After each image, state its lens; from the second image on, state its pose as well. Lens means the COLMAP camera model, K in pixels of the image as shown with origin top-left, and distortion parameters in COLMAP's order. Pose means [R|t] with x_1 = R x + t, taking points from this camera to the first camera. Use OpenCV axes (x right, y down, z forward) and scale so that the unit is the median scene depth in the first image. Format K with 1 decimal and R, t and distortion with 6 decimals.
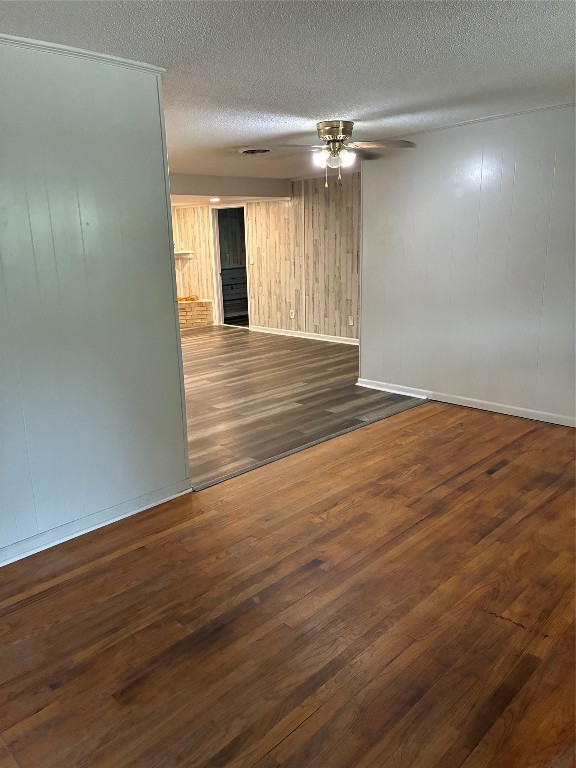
lens RADIAL K [[586.5, 0, 288.9], [0, 586.5, 385.0], [0, 0, 1]] dist [0.030194, -0.024938]
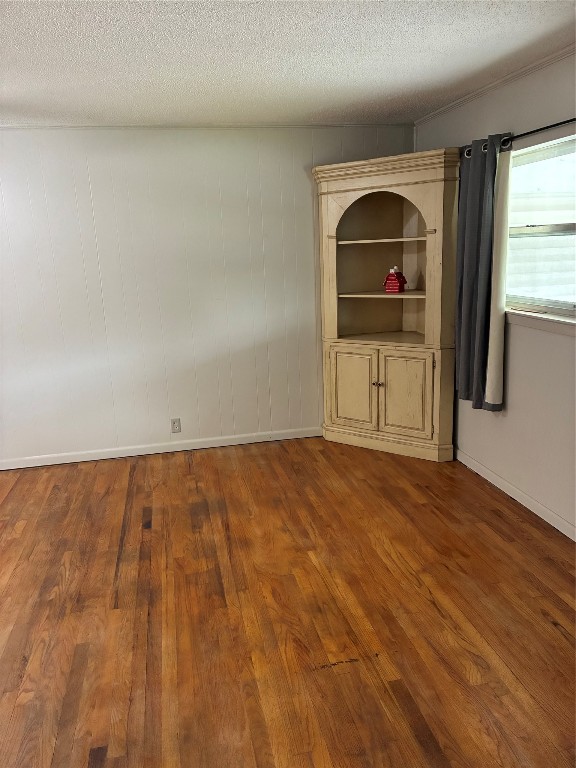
lens RADIAL K [[586.5, 0, 288.1], [0, 586.5, 383.0], [0, 0, 1]] dist [0.030194, -0.024938]
pose [[0.558878, -0.187147, 0.807856, -0.246767], [0.234558, 0.970093, 0.062462, -0.075818], [-0.795385, 0.154580, 0.586061, 0.332758]]
